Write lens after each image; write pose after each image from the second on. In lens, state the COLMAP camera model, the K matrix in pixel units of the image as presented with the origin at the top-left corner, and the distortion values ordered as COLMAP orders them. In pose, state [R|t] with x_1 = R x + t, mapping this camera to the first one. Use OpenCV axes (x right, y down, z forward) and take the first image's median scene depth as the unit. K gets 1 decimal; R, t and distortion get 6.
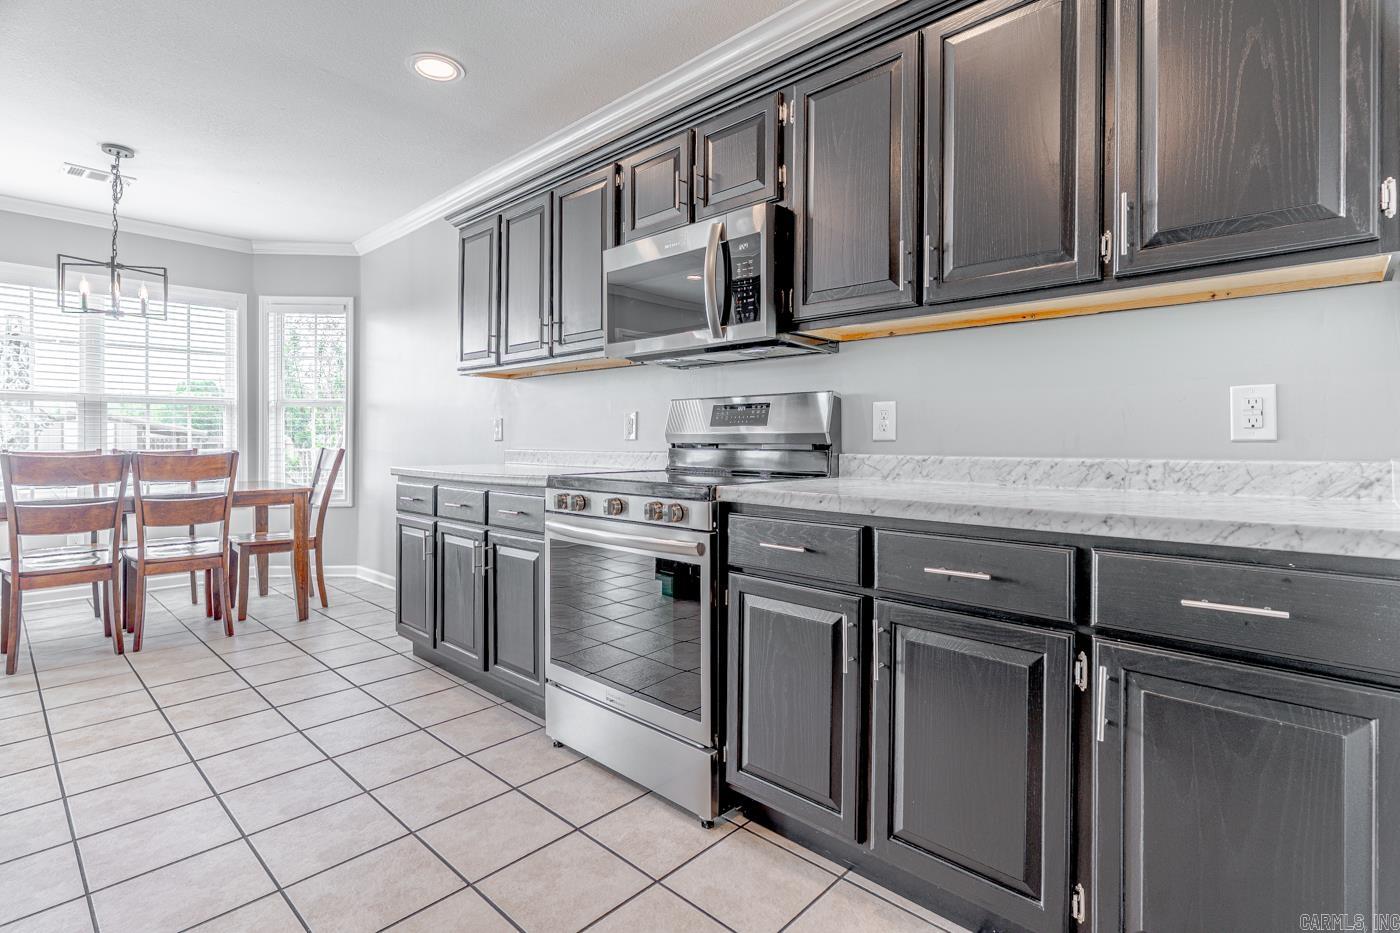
lens RADIAL K [[676.3, 0, 681.6], [0, 676.3, 460.3], [0, 0, 1]] dist [-0.000674, -0.000861]
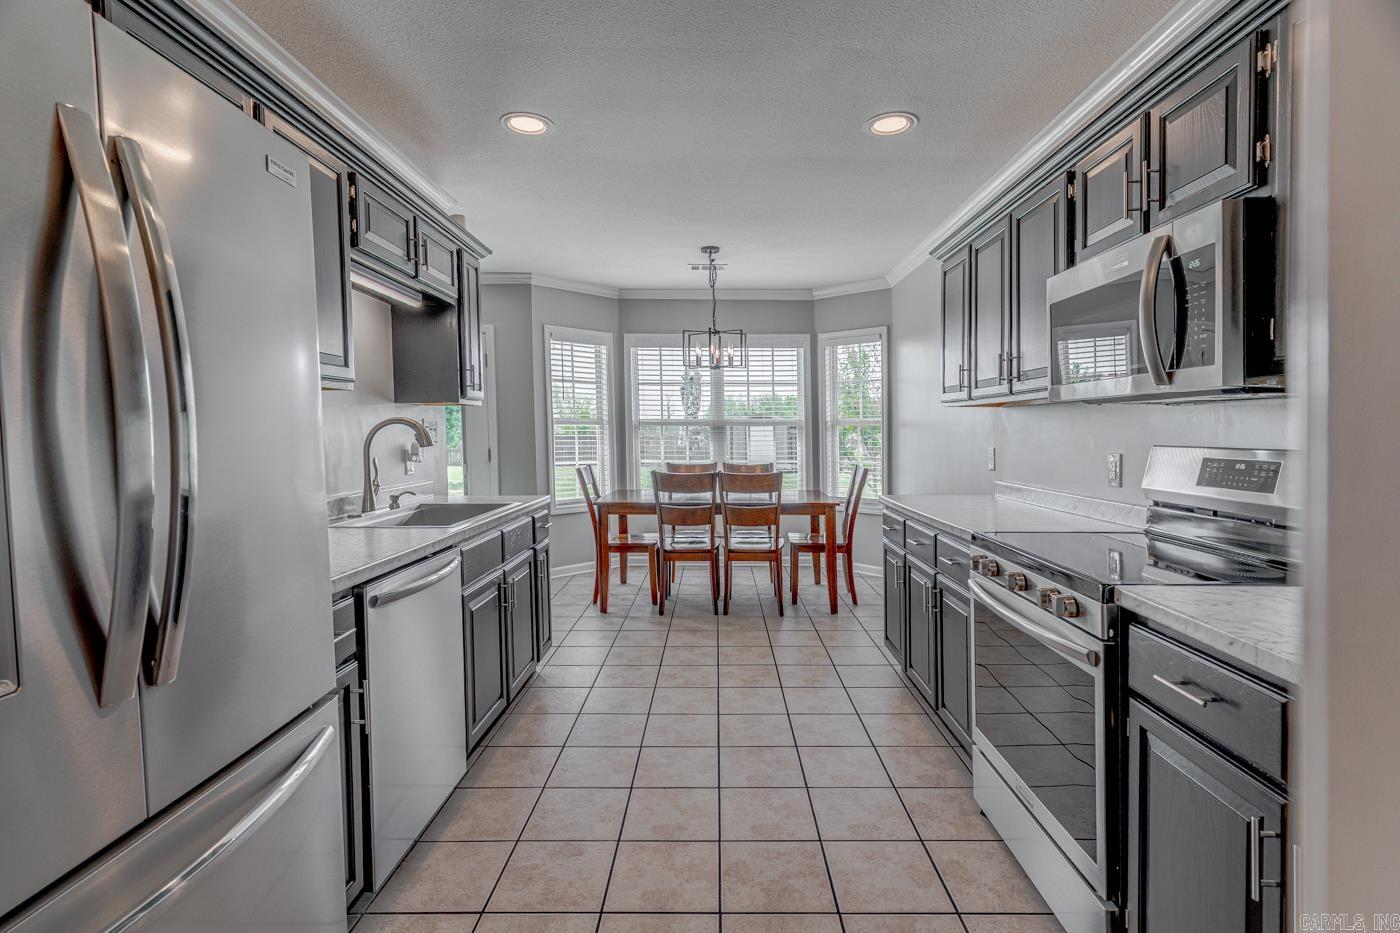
lens RADIAL K [[669.6, 0, 696.3], [0, 669.6, 474.5], [0, 0, 1]] dist [-0.000280, -0.000323]
pose [[0.676121, 0.039255, -0.735744, 0.171277], [-0.012068, 0.999036, 0.042213, -0.070205], [0.736692, -0.019662, 0.675943, 0.065298]]
